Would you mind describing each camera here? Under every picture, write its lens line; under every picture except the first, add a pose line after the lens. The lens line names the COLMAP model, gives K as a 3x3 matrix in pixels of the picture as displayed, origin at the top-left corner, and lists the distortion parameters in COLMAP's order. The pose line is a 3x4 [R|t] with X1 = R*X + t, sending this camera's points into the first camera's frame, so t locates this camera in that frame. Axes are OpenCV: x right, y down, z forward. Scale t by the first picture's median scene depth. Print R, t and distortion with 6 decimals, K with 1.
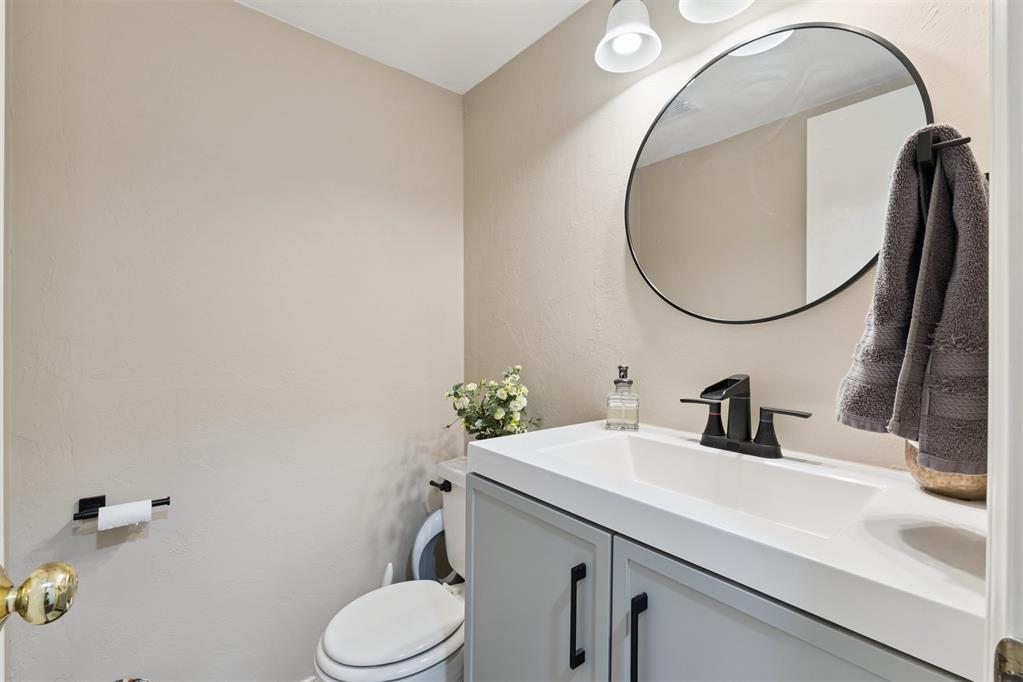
lens RADIAL K [[435.6, 0, 511.5], [0, 435.6, 341.0], [0, 0, 1]] dist [-0.001142, -0.000220]
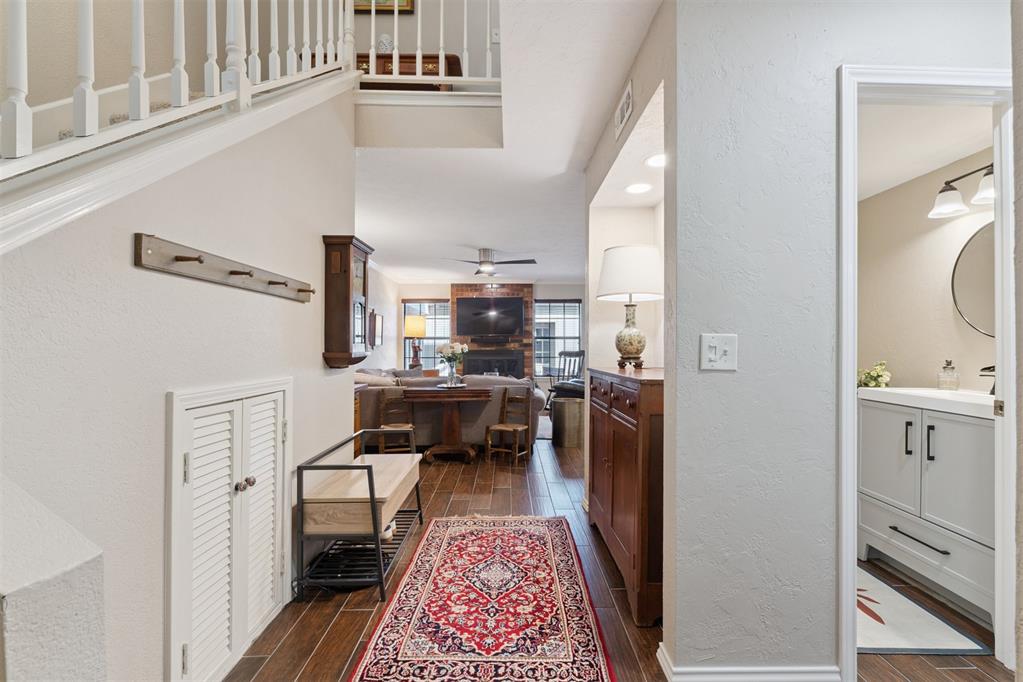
lens RADIAL K [[452.2, 0, 526.5], [0, 452.2, 348.1], [0, 0, 1]] dist [0.000582, 0.000020]
pose [[0.792907, -0.002371, -0.609338, -0.022217], [-0.003575, 0.999957, -0.008543, 0.026504], [0.609332, 0.008953, 0.792864, -1.918089]]
